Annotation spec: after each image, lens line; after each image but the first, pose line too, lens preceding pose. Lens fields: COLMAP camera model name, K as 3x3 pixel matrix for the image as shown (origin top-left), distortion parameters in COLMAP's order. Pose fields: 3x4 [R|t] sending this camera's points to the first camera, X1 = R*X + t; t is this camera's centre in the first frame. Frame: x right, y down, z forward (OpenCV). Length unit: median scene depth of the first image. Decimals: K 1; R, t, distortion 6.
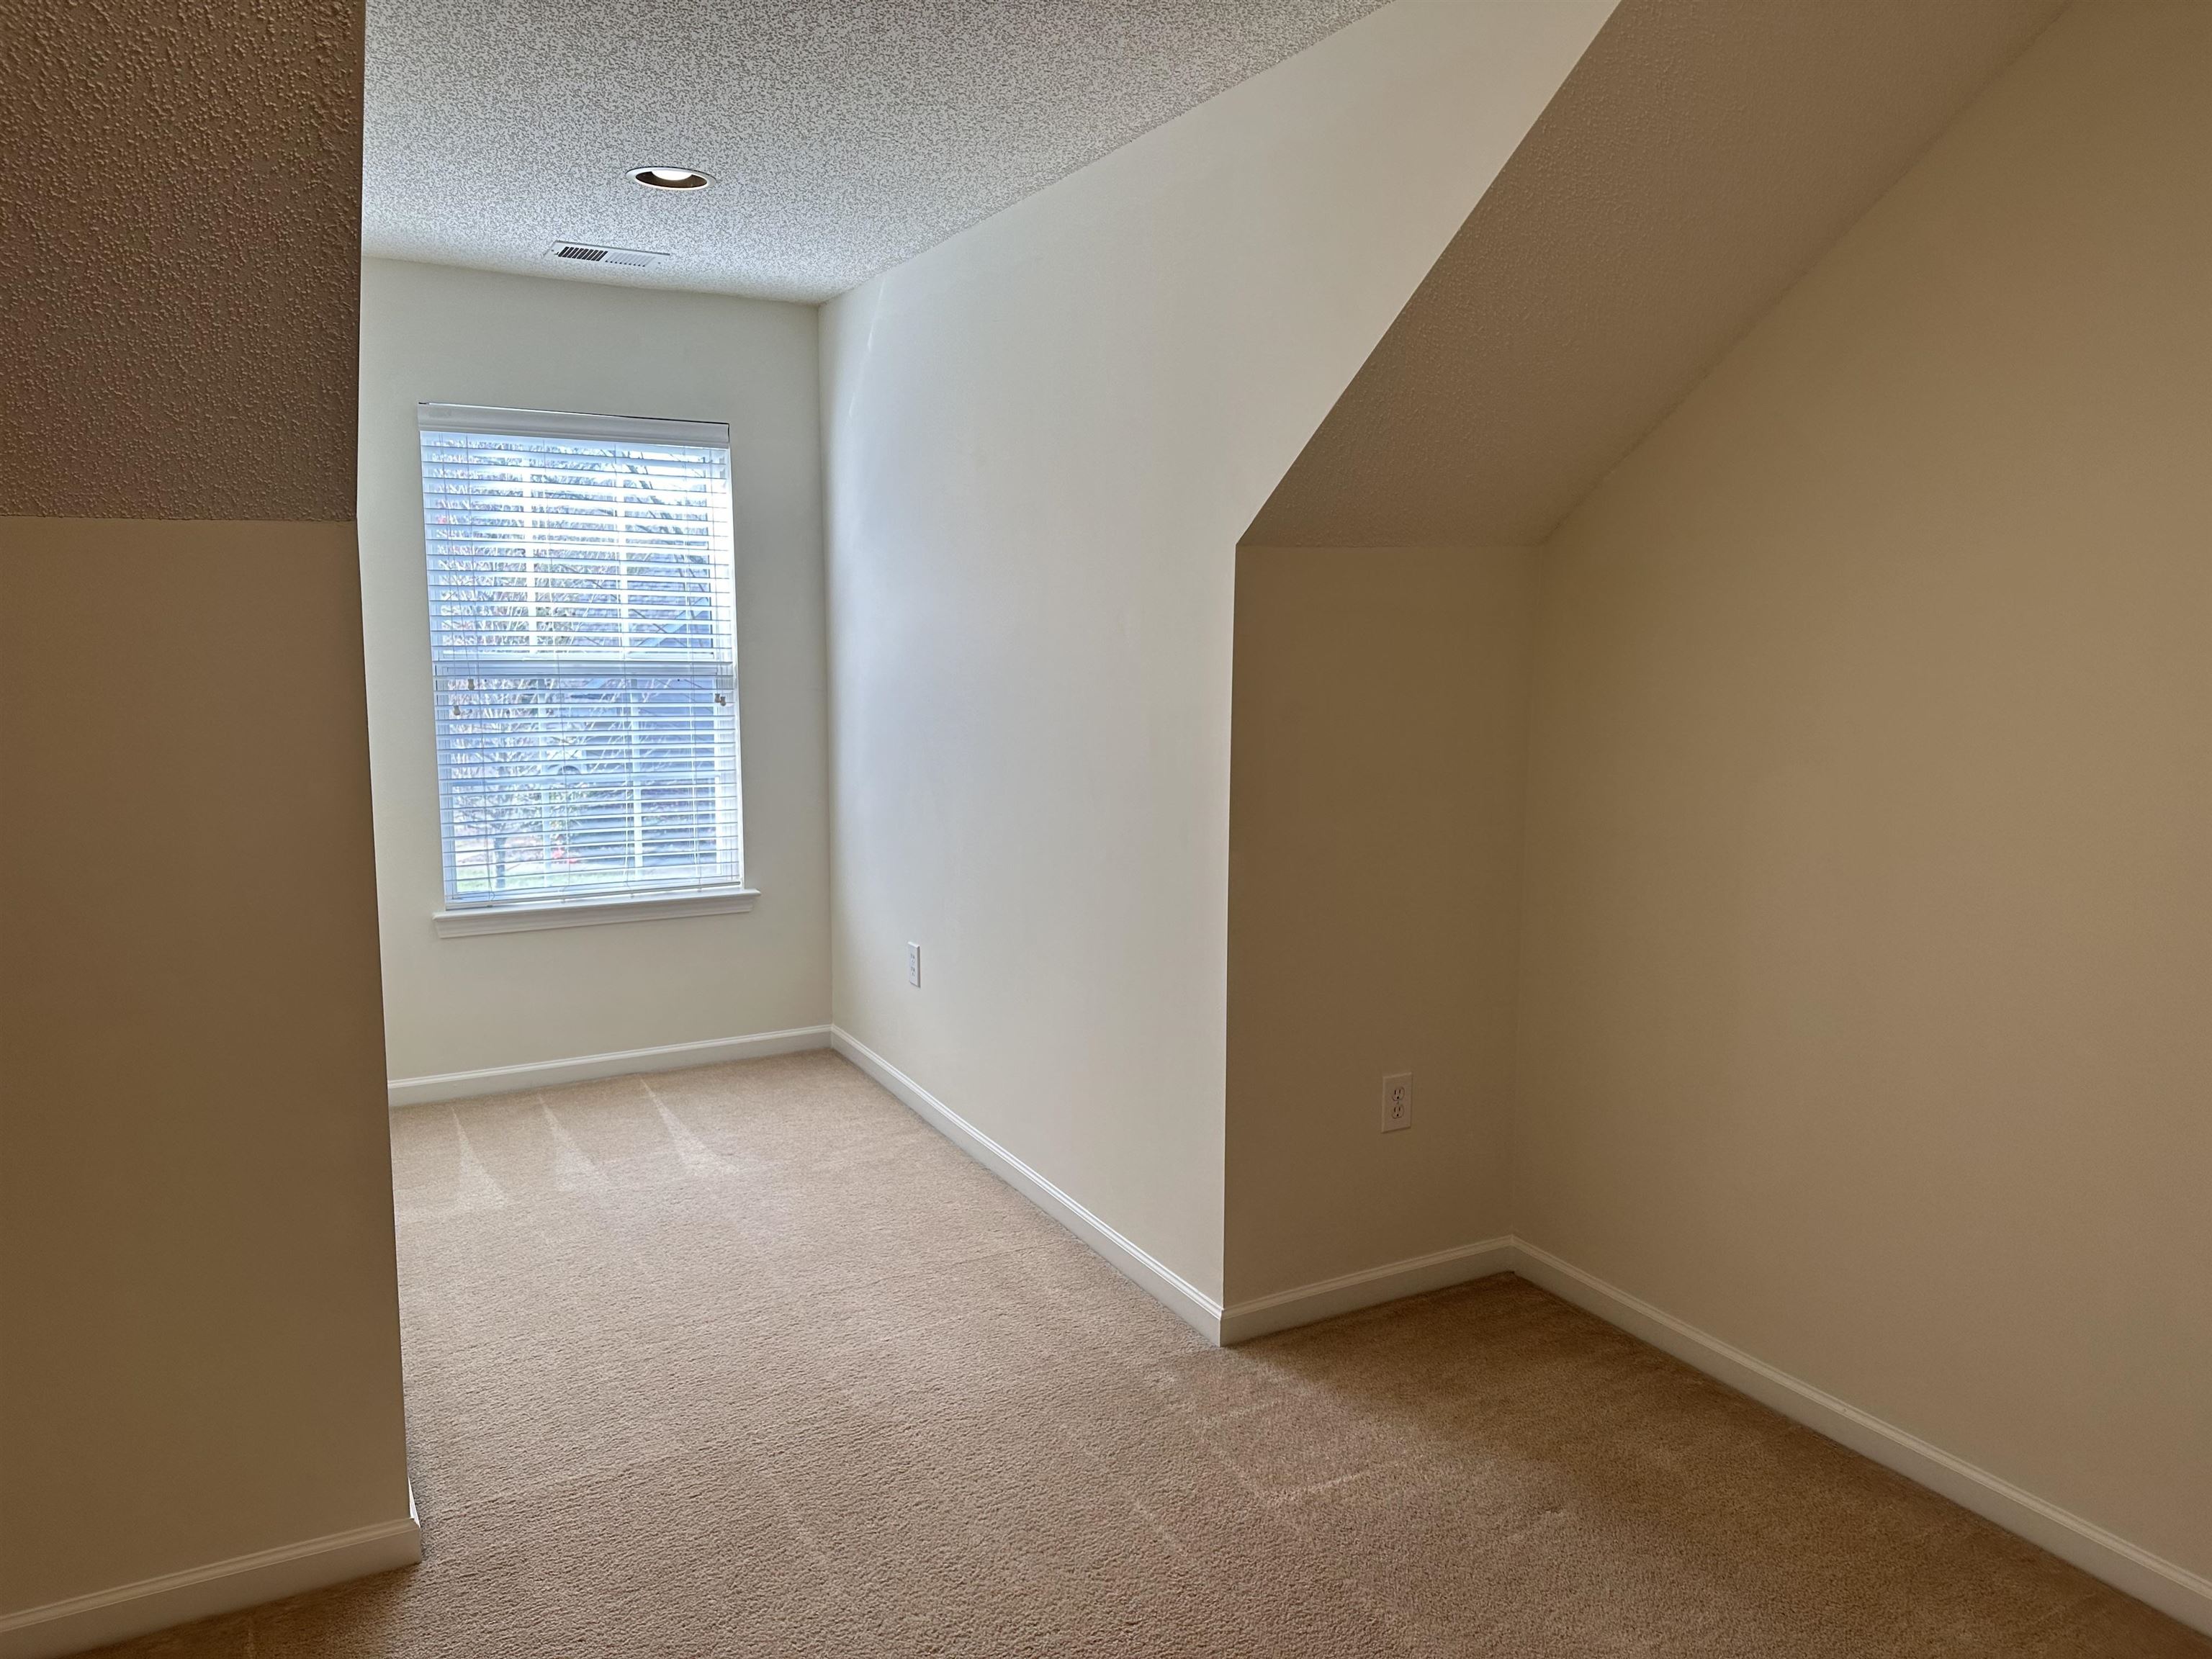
lens RADIAL K [[1550.4, 0, 1112.5], [0, 1550.4, 834.2], [0, 0, 1]] dist [0.024371, -0.020079]
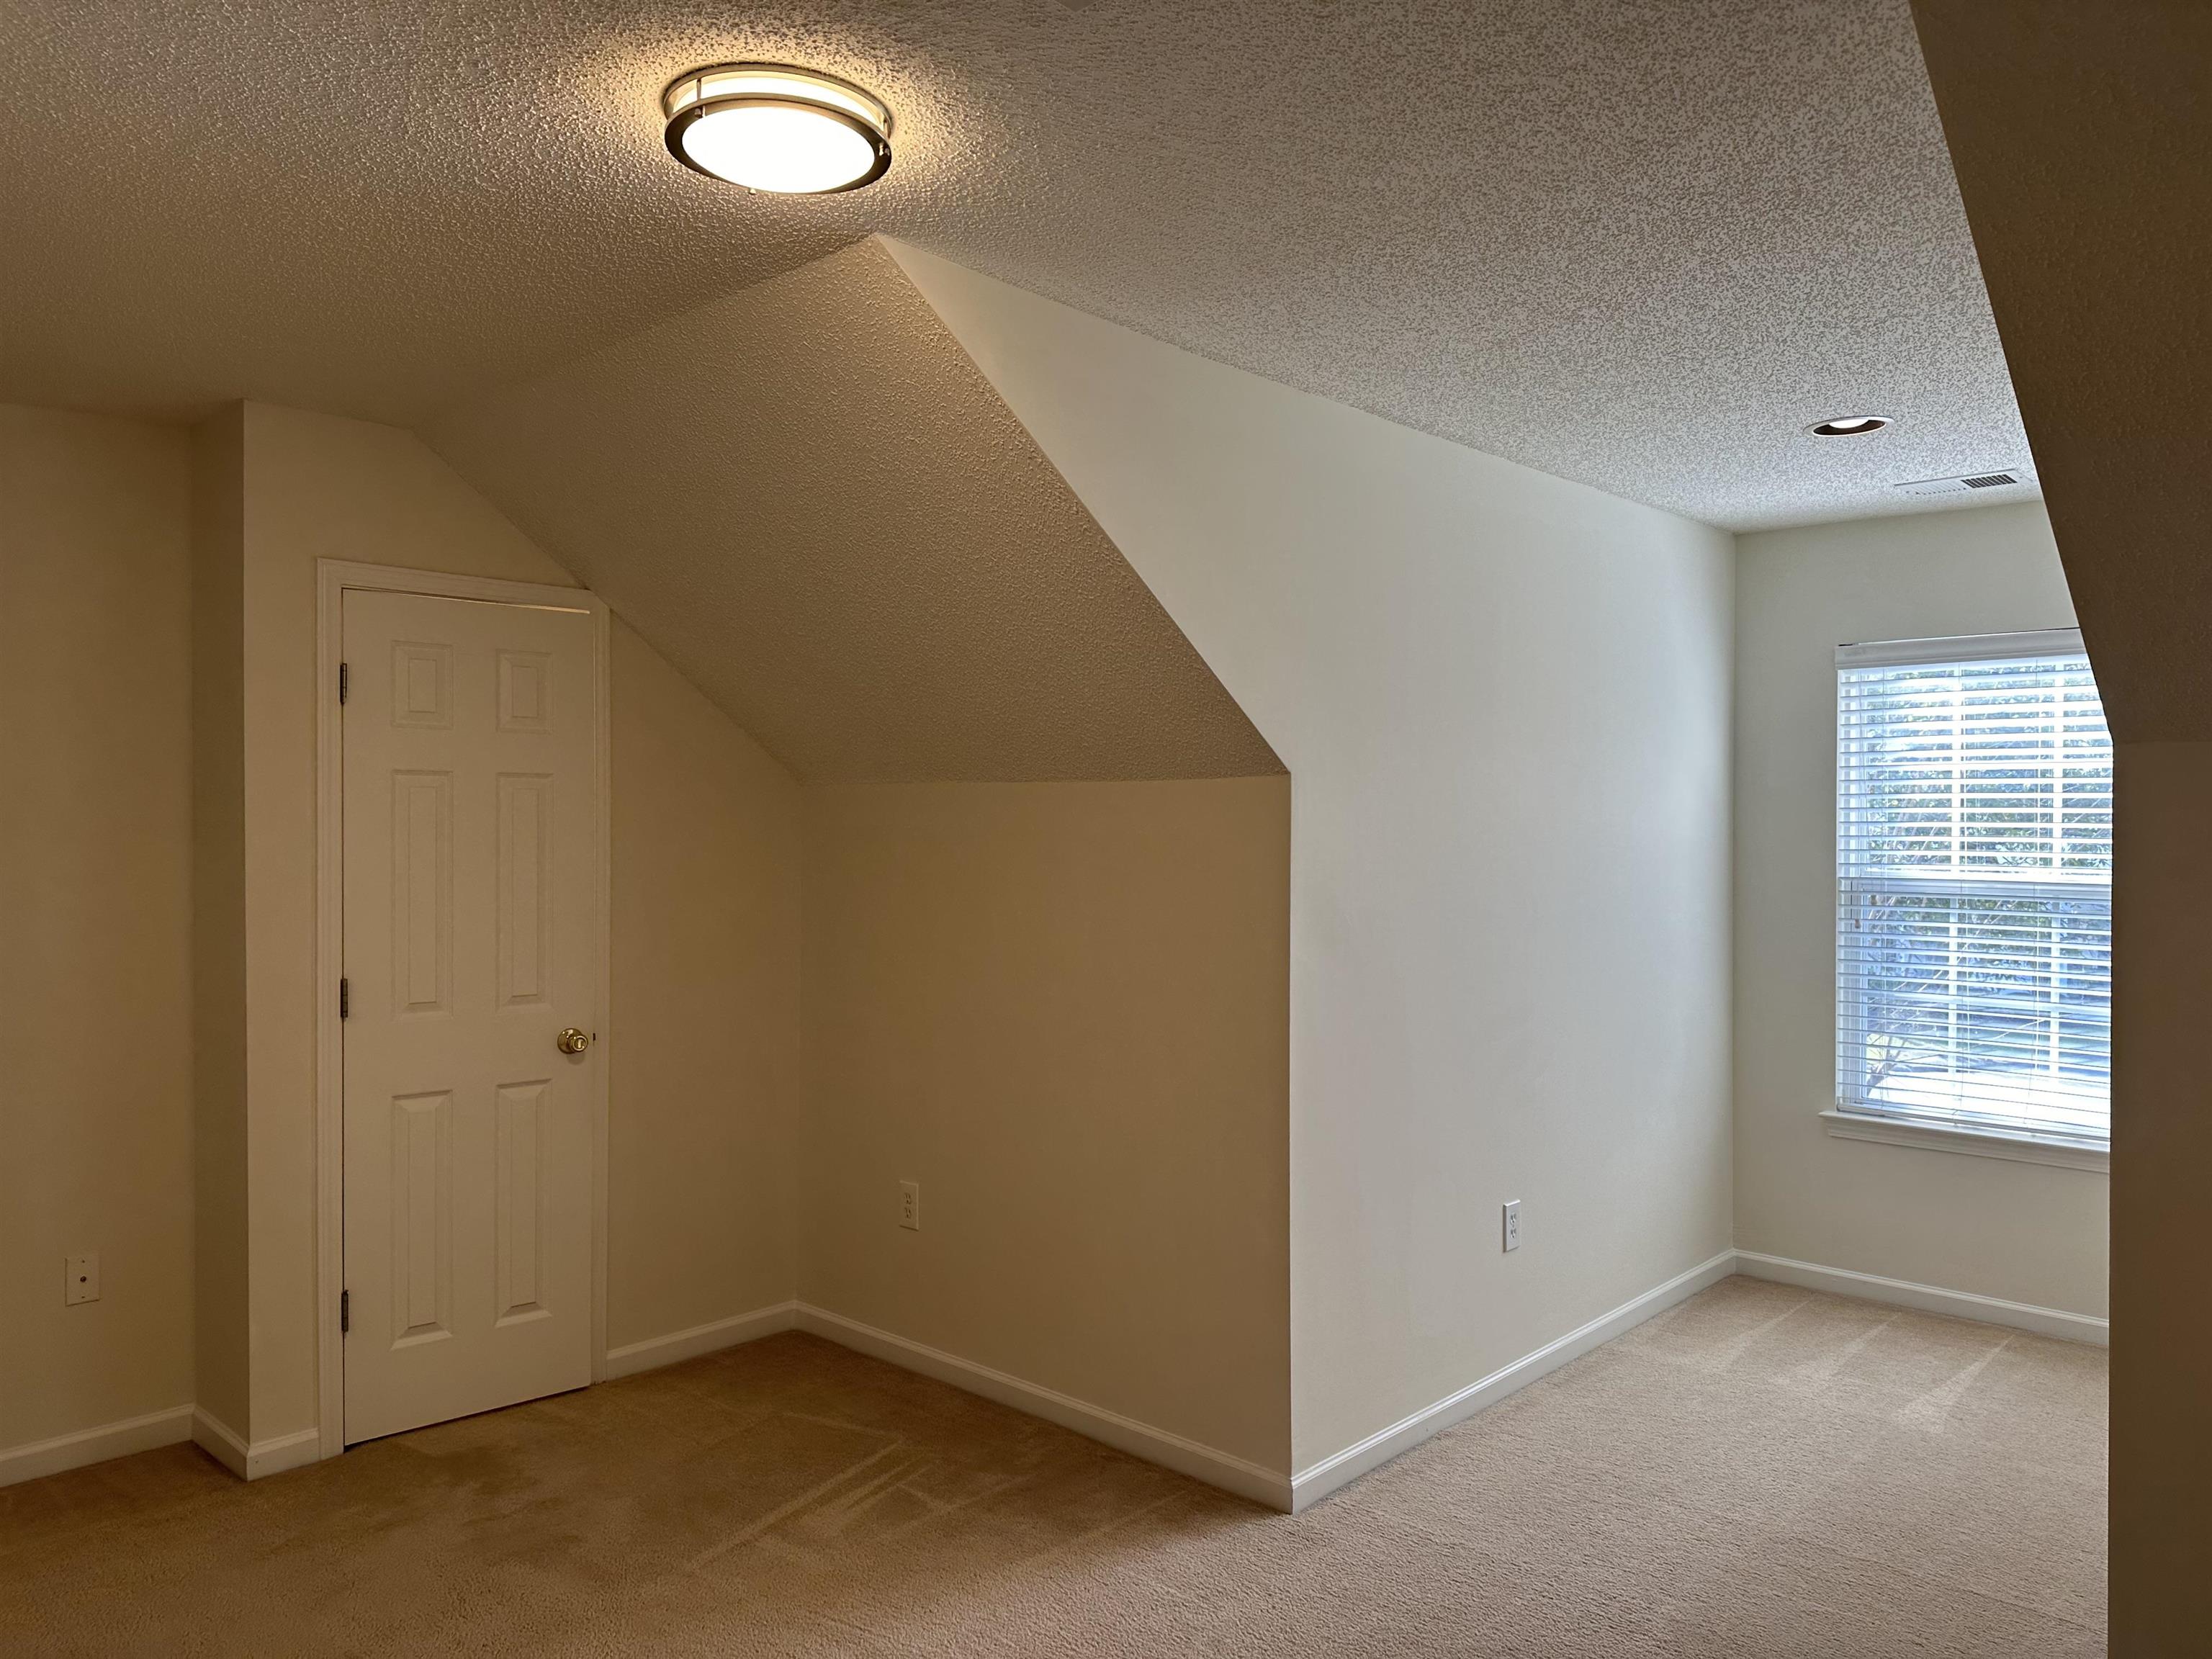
lens RADIAL K [[1550.4, 0, 1114.3], [0, 1550.4, 827.0], [0, 0, 1]] dist [0.024371, -0.020079]
pose [[0.310951, -0.006168, -0.950406, 0.439353], [-0.135639, 0.989455, -0.050799, -0.021849], [0.940697, 0.144708, 0.306835, 0.187785]]
